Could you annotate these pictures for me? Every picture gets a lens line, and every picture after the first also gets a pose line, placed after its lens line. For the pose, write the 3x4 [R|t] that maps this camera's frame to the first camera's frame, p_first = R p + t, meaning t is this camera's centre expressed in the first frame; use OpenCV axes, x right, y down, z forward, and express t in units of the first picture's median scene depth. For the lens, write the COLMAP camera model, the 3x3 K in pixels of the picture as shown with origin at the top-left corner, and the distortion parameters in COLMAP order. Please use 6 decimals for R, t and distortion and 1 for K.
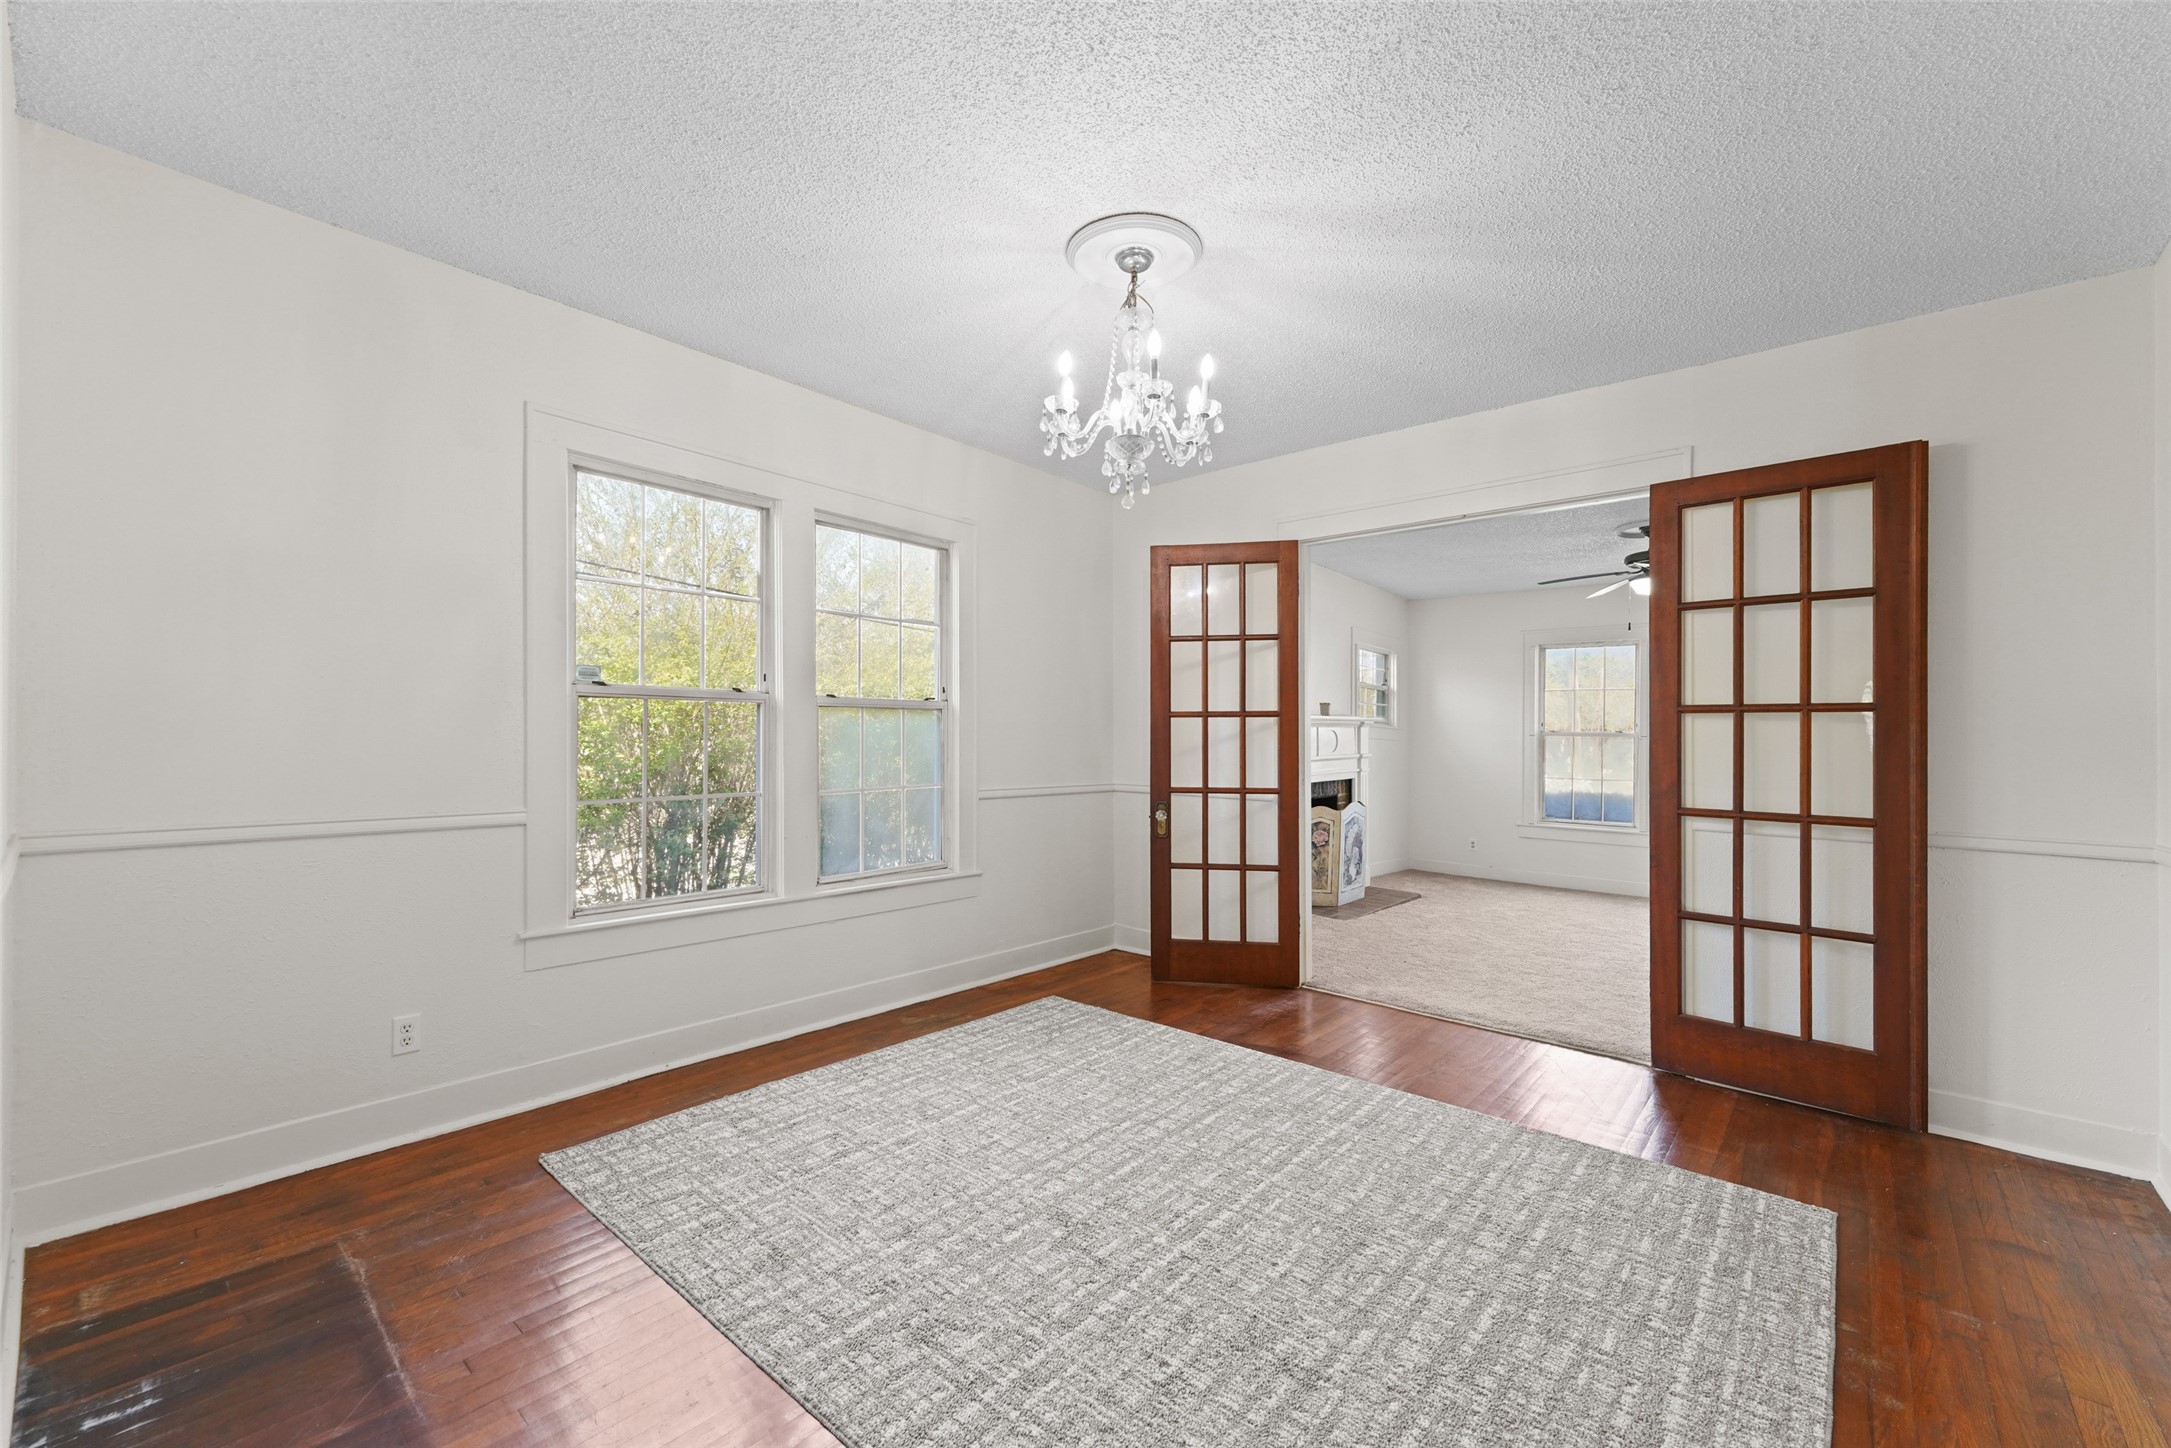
lens RADIAL K [[850.2, 0, 1085.2], [0, 850.2, 729.8], [0, 0, 1]] dist [0.011996, -0.001692]
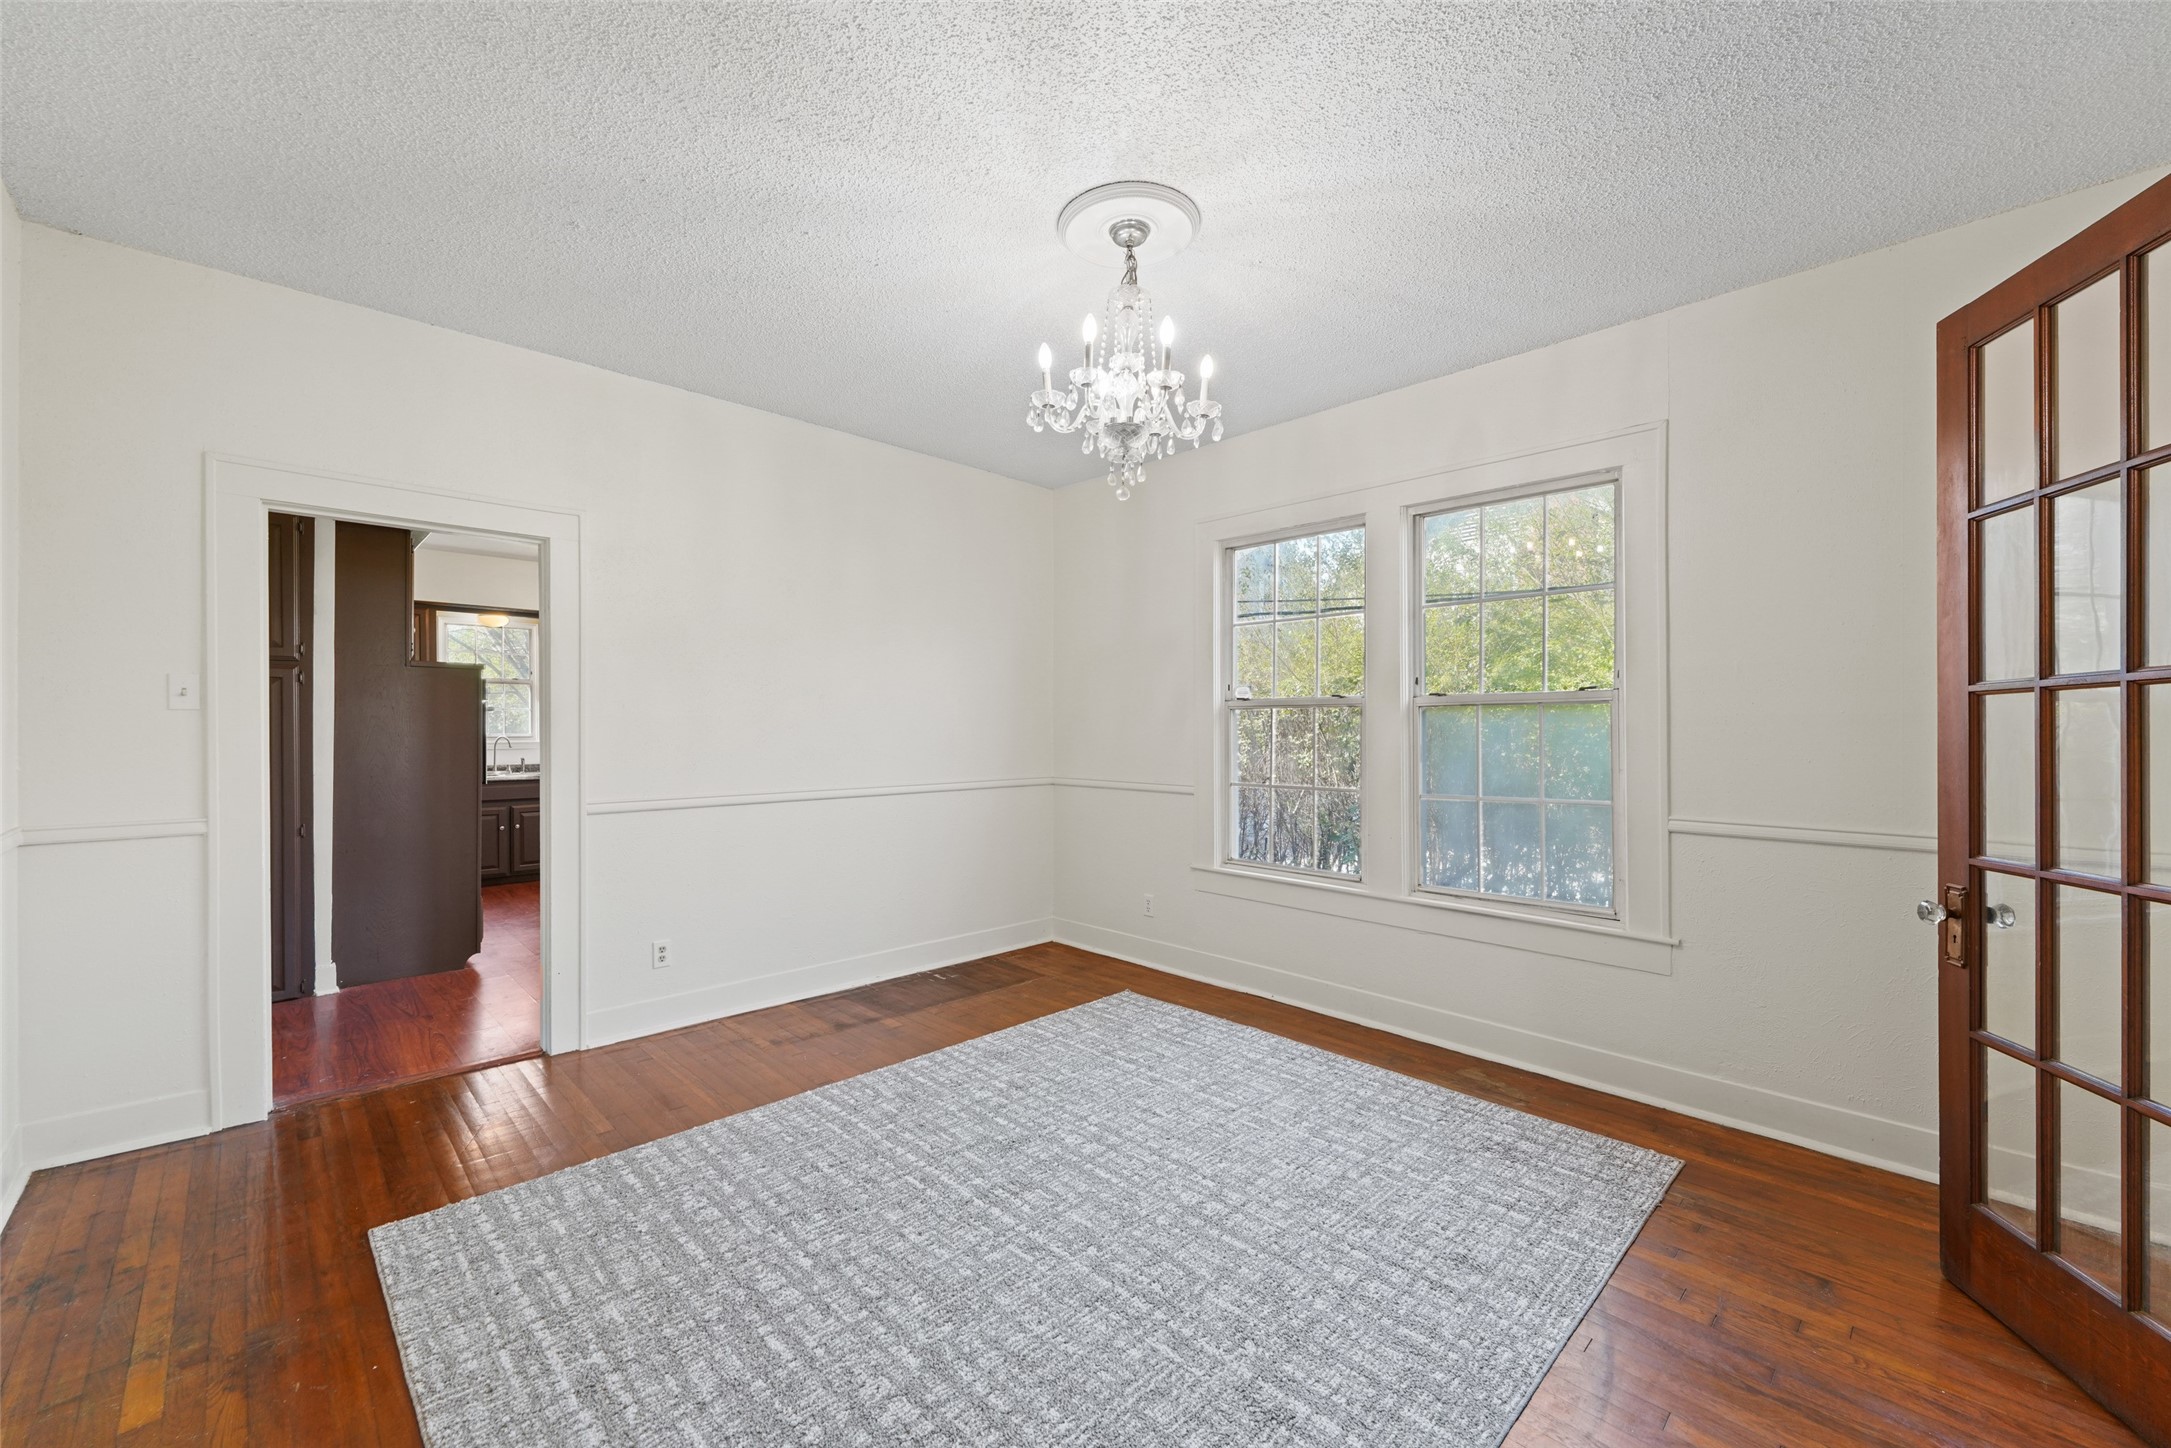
lens RADIAL K [[850.2, 0, 1080.9], [0, 850.2, 734.6], [0, 0, 1]] dist [0.011996, -0.001692]
pose [[-0.056595, -0.000979, -0.998397, 0.859129], [0.003978, 0.999991, -0.001206, 0.004050], [0.998389, -0.004040, -0.056591, 0.852440]]
